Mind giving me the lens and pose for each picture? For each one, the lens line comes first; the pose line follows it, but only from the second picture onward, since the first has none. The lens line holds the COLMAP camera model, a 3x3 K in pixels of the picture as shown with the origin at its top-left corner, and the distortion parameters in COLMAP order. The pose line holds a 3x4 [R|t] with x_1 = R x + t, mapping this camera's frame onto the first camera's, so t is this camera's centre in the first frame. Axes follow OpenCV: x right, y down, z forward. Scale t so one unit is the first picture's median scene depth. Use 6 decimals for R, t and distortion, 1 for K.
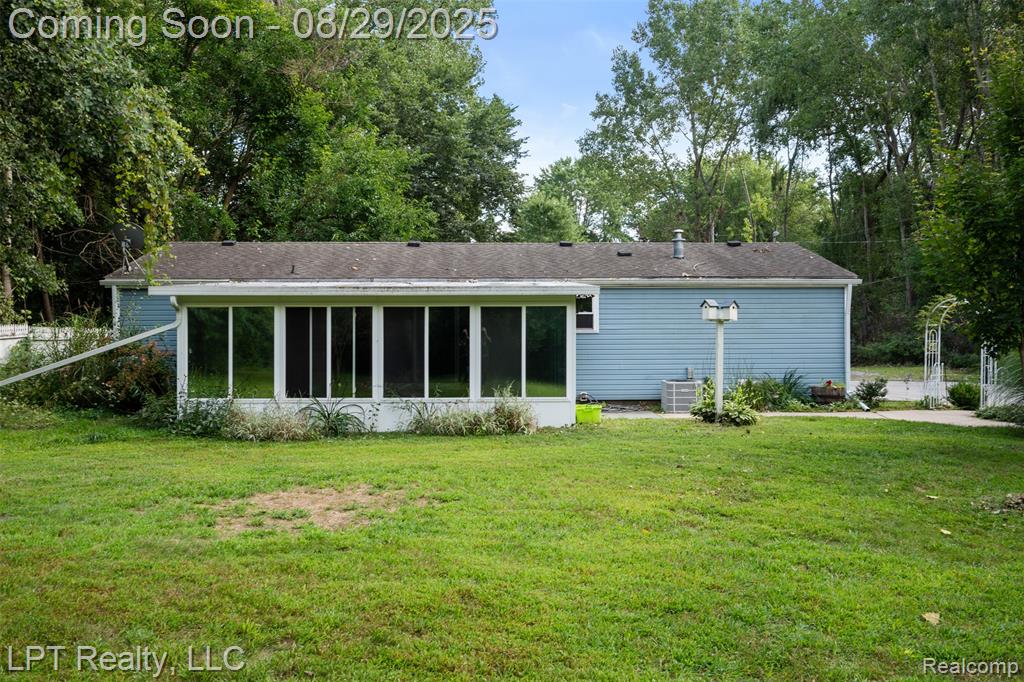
lens RADIAL K [[1020.1, 0, 514.6], [0, 1020.1, 338.6], [0, 0, 1]] dist [-0.020532, 0.000000]
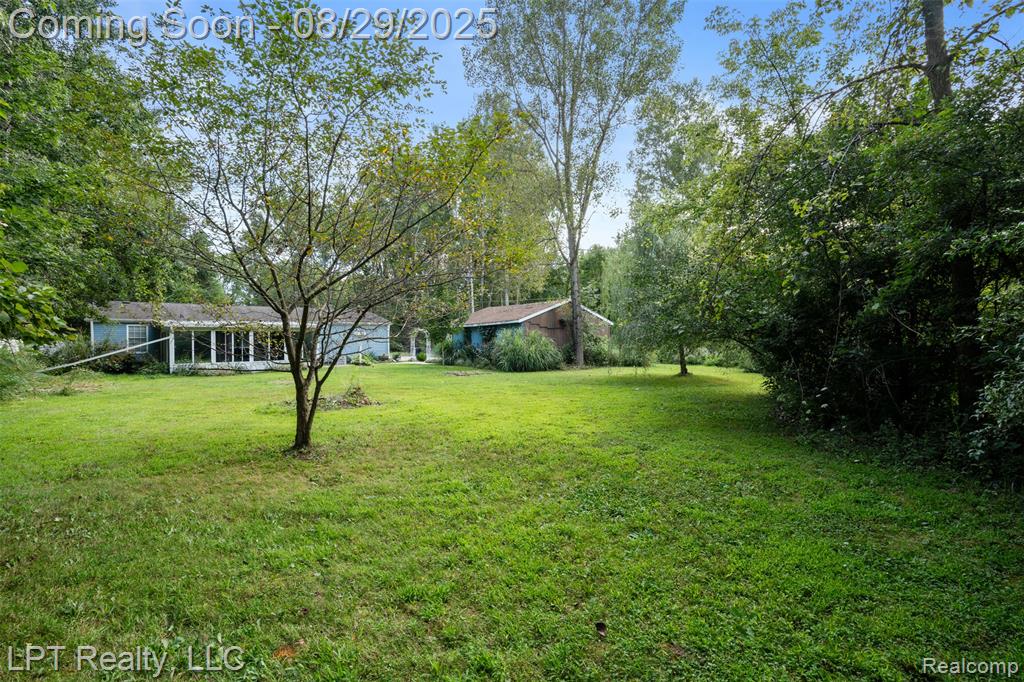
lens RADIAL K [[469.6, 0, 508.3], [0, 469.6, 339.1], [0, 0, 1]] dist [-0.002018, 0.001208]
pose [[0.791128, -0.006897, 0.611612, -0.167950], [0.012927, 0.999902, -0.005445, 0.004354], [-0.611514, 0.012214, 0.791139, -0.244596]]
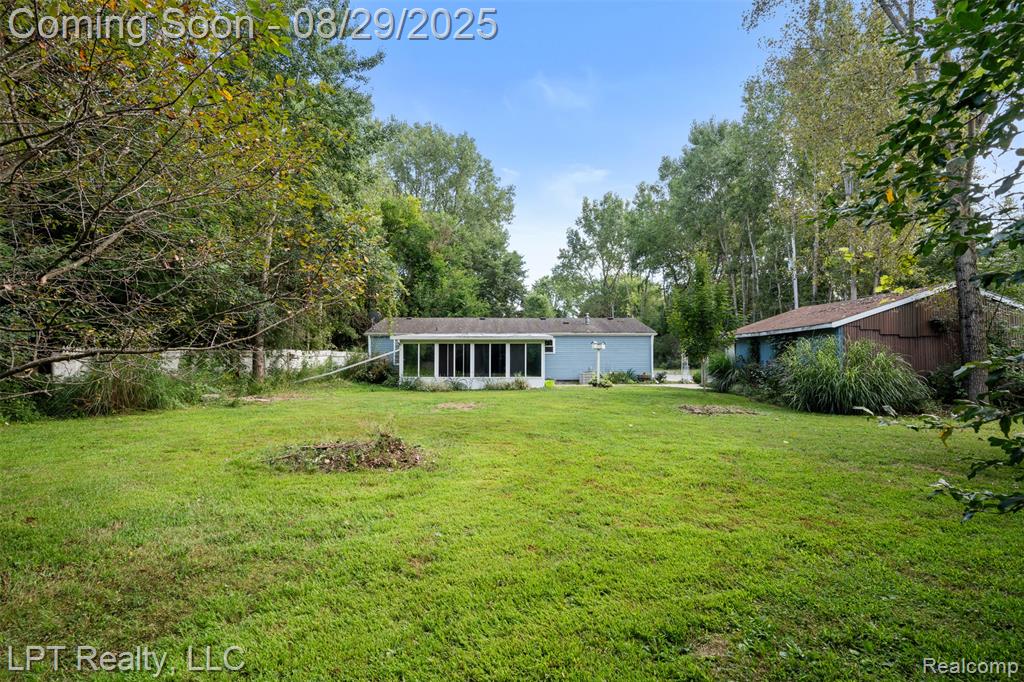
lens RADIAL K [[469.6, 0, 516.9], [0, 469.6, 340.3], [0, 0, 1]] dist [-0.002018, 0.001208]
pose [[0.999915, 0.001115, -0.012961, 0.000851], [-0.001607, 0.999276, -0.038004, 0.003277], [0.012909, 0.038021, 0.999194, -0.116184]]
